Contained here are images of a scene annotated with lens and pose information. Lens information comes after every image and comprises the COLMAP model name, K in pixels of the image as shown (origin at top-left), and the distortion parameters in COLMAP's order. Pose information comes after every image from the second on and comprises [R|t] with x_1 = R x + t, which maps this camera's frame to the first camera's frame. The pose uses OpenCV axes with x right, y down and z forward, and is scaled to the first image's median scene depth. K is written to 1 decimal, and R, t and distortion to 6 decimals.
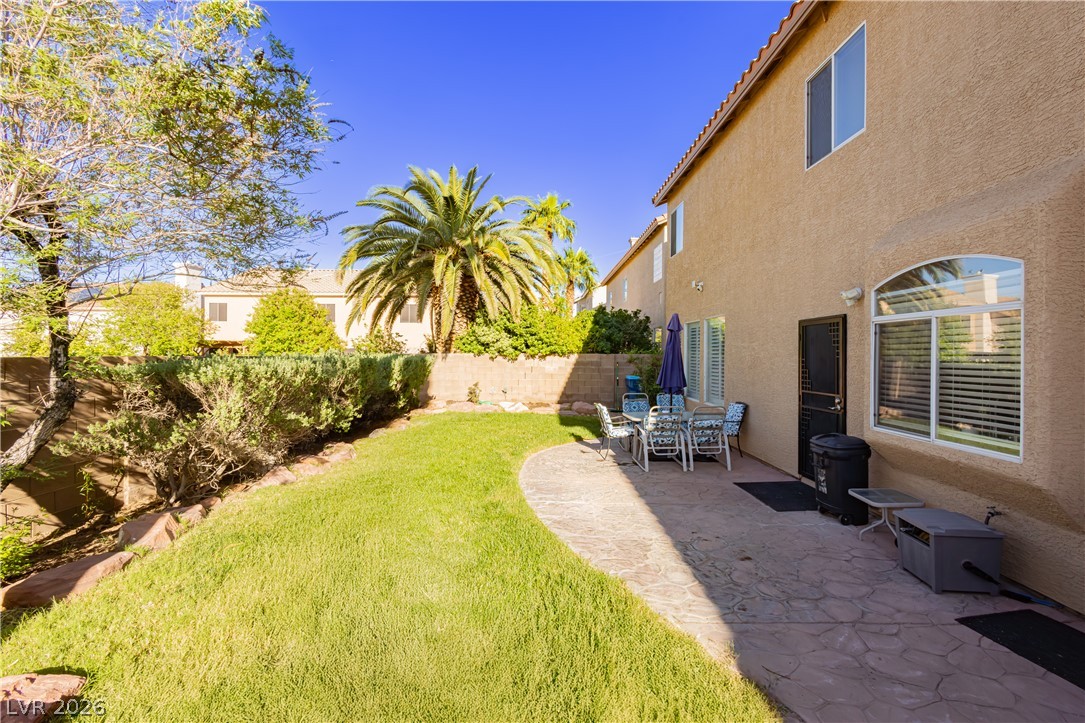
lens RADIAL K [[495.3, 0, 552.1], [0, 495.3, 359.5], [0, 0, 1]] dist [0.010959, -0.000422]
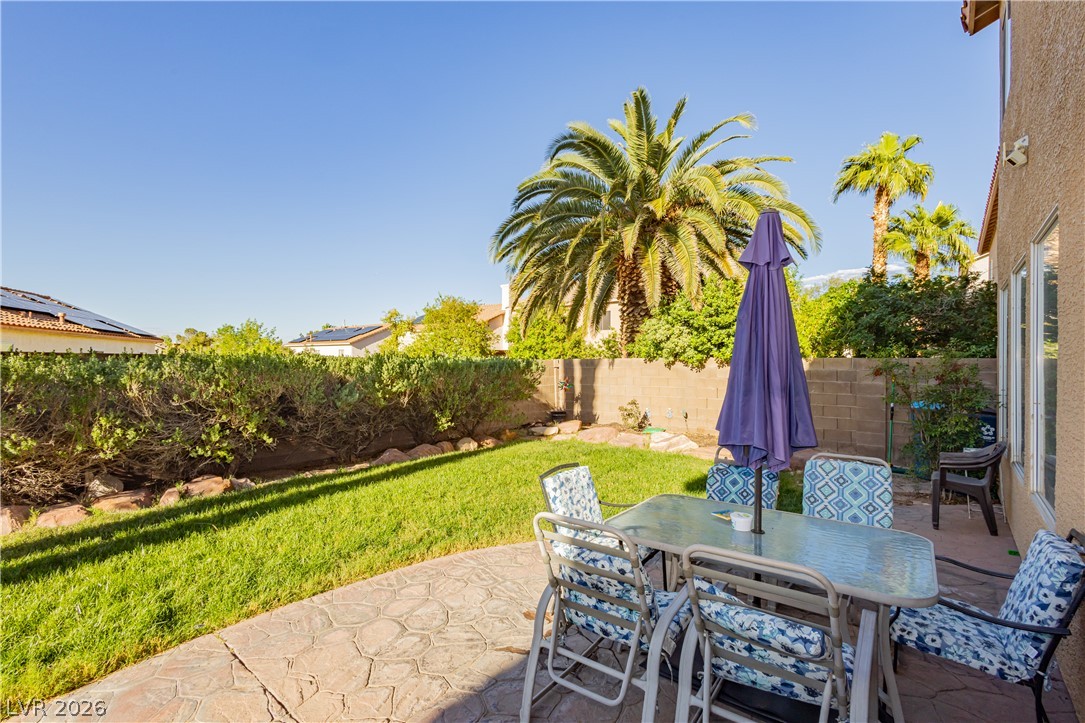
lens RADIAL K [[504.9, 0, 547.0], [0, 504.9, 364.2], [0, 0, 1]] dist [-0.000047, 0.000125]
pose [[0.772499, 0.002780, -0.635009, 0.196162], [-0.011844, 0.999880, -0.010031, 0.005151], [0.634905, 0.015270, 0.772439, 0.380247]]
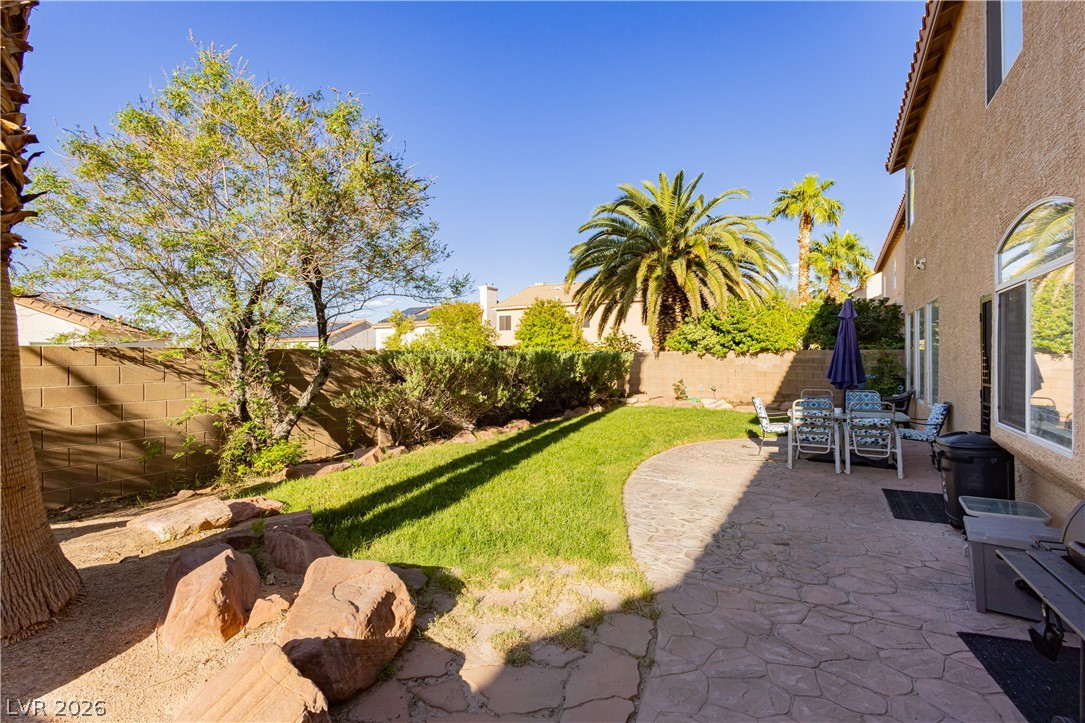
lens RADIAL K [[495.3, 0, 552.1], [0, 495.3, 359.5], [0, 0, 1]] dist [0.010959, -0.000422]
pose [[0.858806, -0.006067, -0.512265, 0.142303], [0.002071, 0.999963, -0.008372, 0.012848], [0.512297, 0.006128, 0.858786, -0.020344]]
